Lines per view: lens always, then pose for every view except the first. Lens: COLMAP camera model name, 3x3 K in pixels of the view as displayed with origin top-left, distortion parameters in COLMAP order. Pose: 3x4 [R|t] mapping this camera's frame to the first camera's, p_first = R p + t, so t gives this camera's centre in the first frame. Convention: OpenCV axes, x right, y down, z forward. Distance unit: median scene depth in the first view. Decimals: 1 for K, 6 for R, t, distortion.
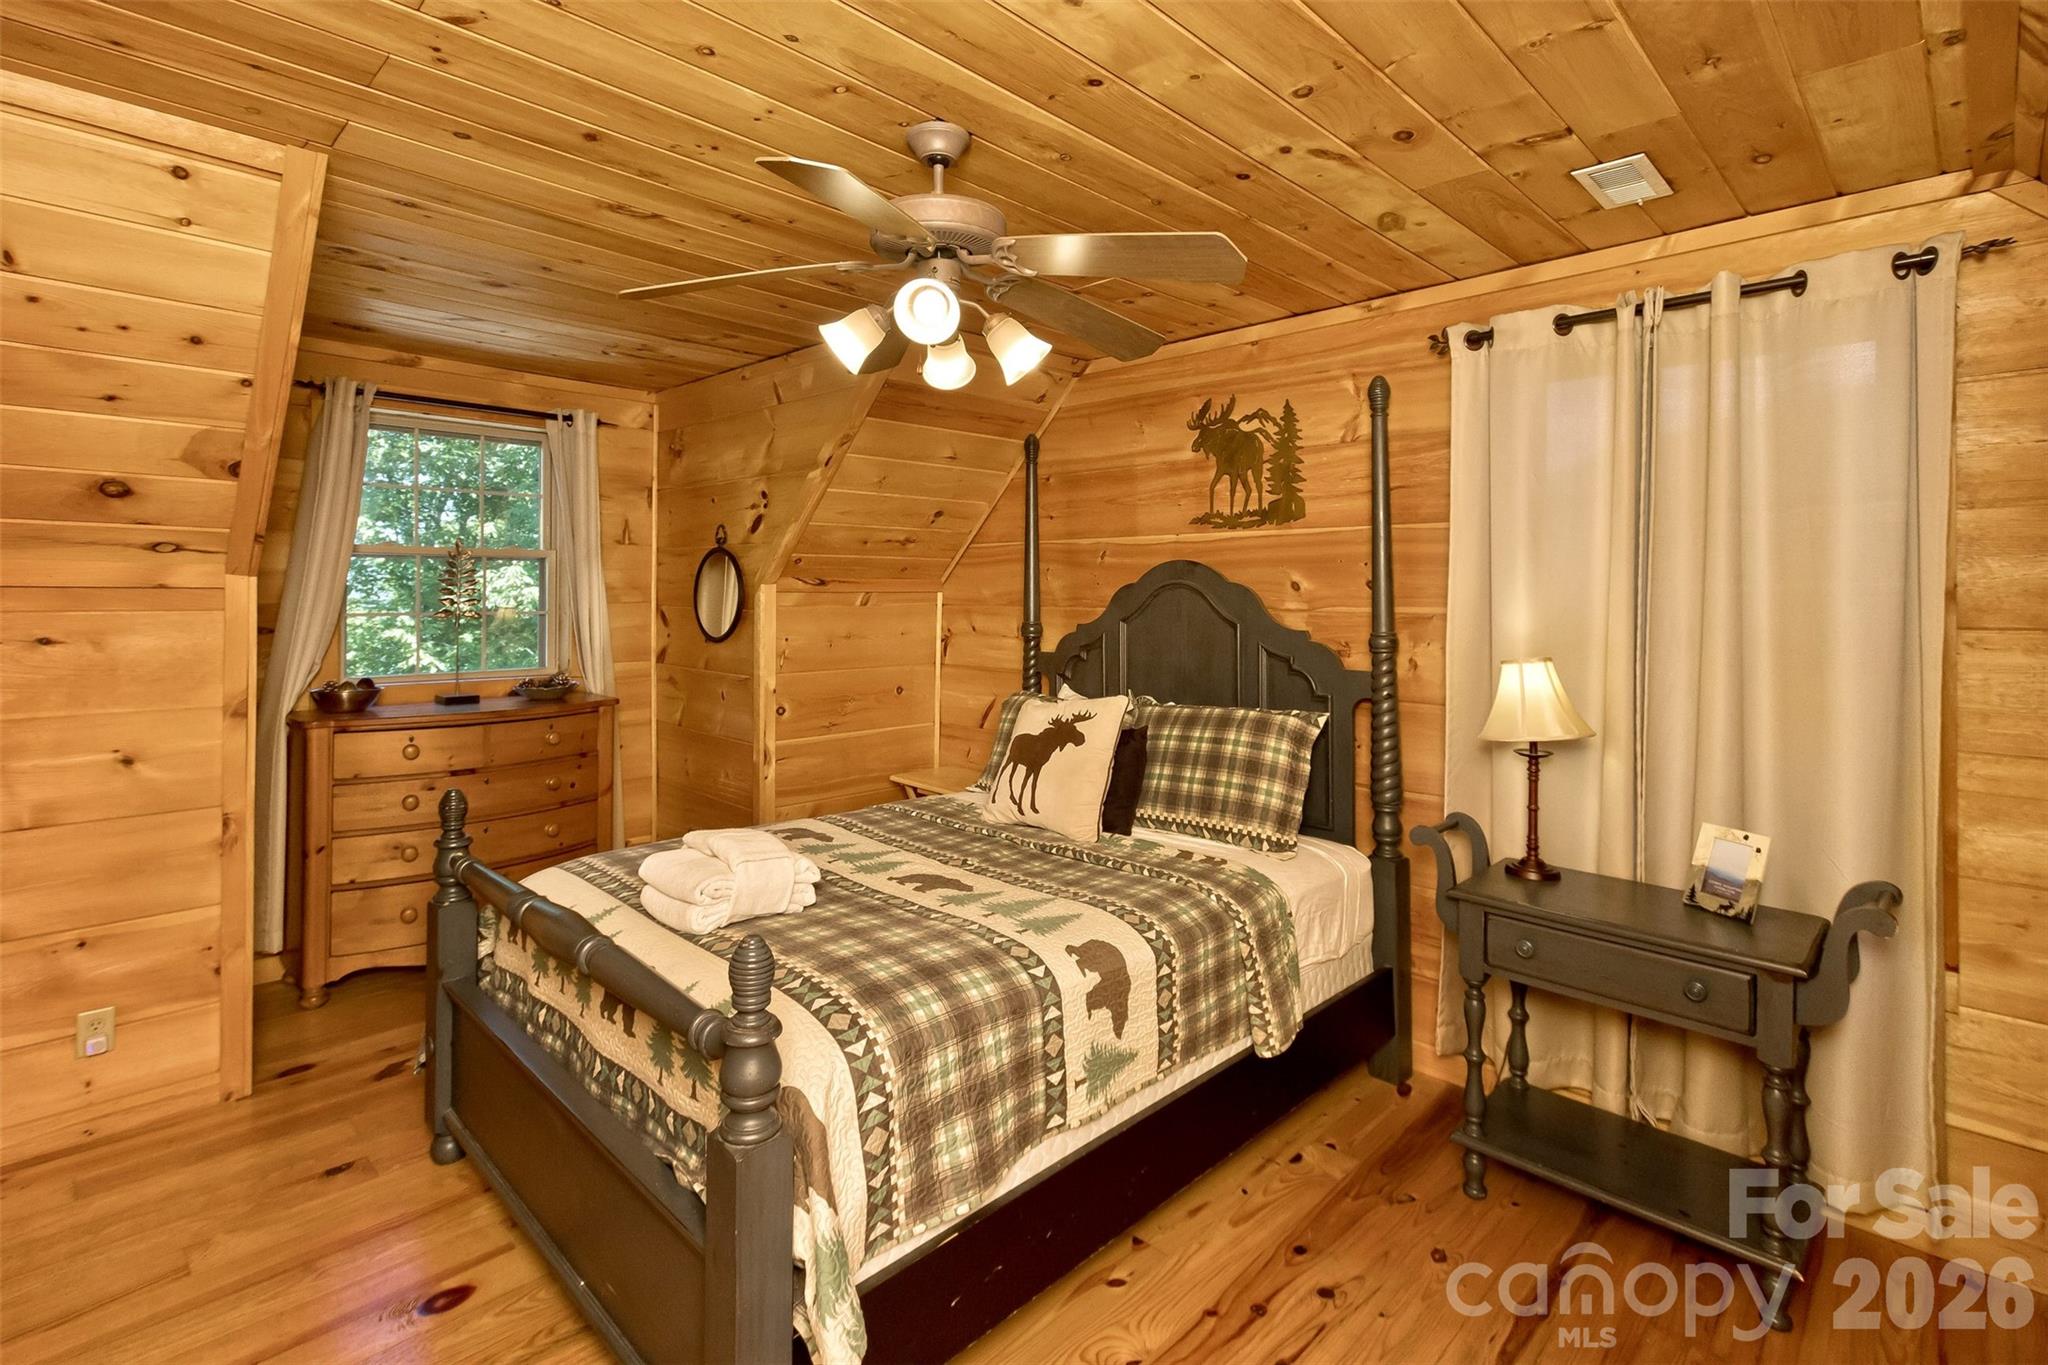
lens RADIAL K [[960.2, 0, 1024.0], [0, 960.2, 682.5], [0, 0, 1]] dist [0.078978, -0.000032]
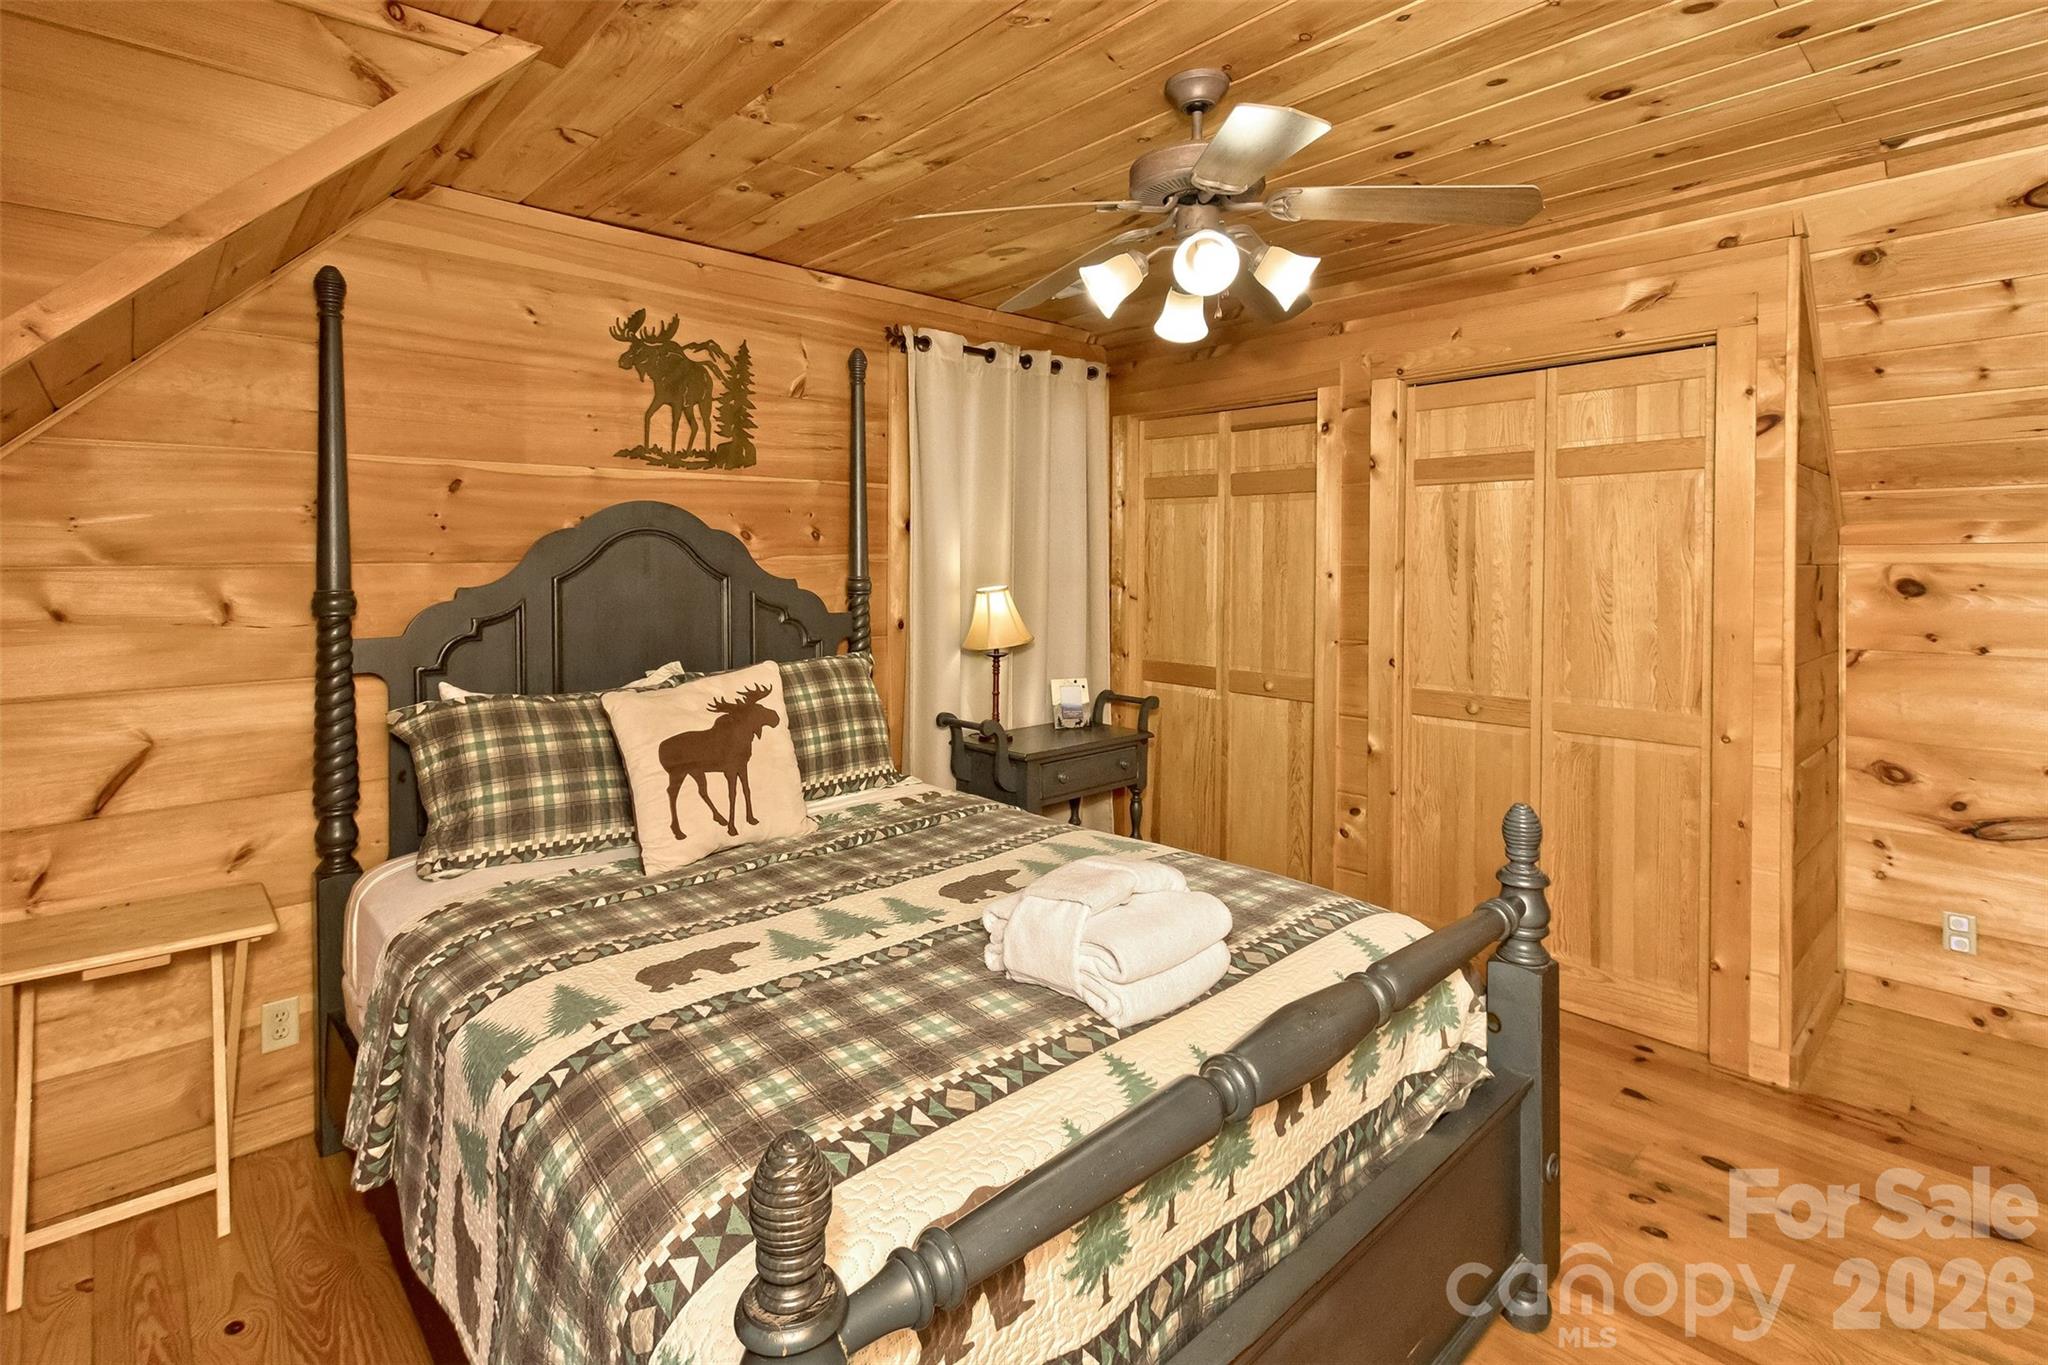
lens RADIAL K [[988.3, 0, 1023.3], [0, 988.3, 656.4], [0, 0, 1]] dist [0.001201, 0.000131]
pose [[0.049631, -0.103814, 0.993358, -0.692923], [0.108876, 0.989219, 0.097941, -0.046321], [-0.992816, 0.103292, 0.060399, 0.676148]]
